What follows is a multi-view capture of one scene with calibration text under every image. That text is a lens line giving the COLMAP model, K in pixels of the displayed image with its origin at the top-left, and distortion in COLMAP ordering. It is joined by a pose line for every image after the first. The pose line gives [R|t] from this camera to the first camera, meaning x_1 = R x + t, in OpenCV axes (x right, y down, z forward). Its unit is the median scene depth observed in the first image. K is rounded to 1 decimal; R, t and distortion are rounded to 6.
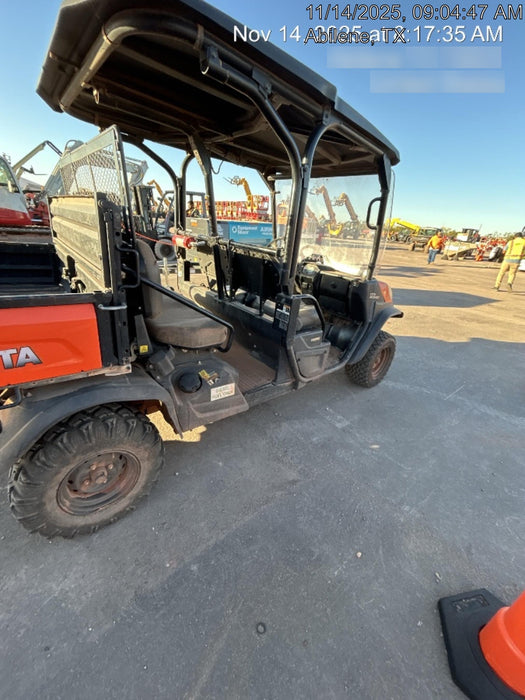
lens RADIAL K [[282.1, 0, 262.7], [0, 282.1, 351.9], [0, 0, 1]] dist [0.000370, -0.000628]
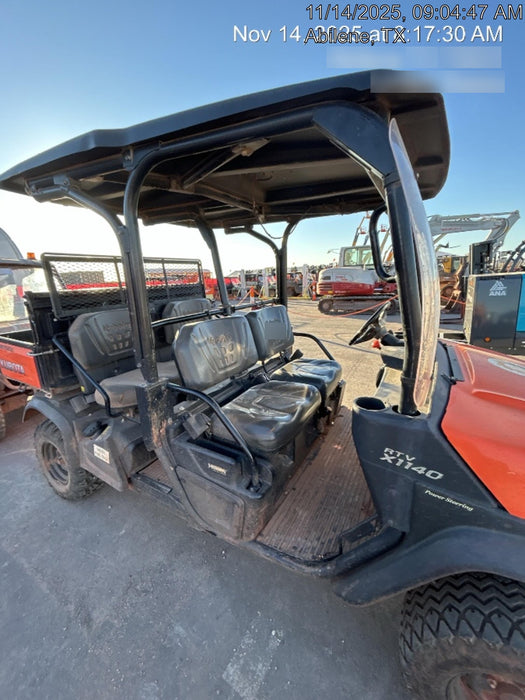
lens RADIAL K [[282.1, 0, 262.8], [0, 282.1, 351.1], [0, 0, 1]] dist [0.000370, -0.000628]
pose [[0.348489, 0.135168, -0.927516, 0.679983], [-0.321668, 0.946698, 0.017105, -0.294798], [0.880389, 0.292391, 0.373392, 0.723916]]
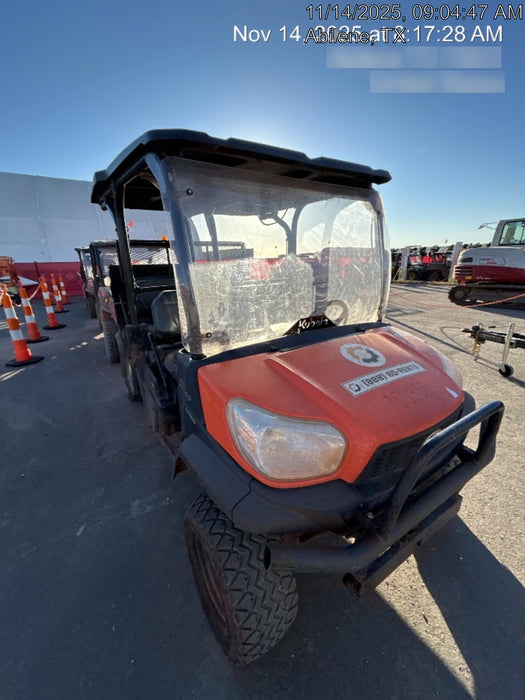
lens RADIAL K [[282.1, 0, 261.5], [0, 282.1, 351.2], [0, 0, 1]] dist [0.000370, -0.000628]
pose [[-0.139896, 0.218894, -0.965668, 0.921225], [-0.403558, 0.877978, 0.257480, -0.479720], [0.904196, 0.425723, -0.034489, 1.198110]]
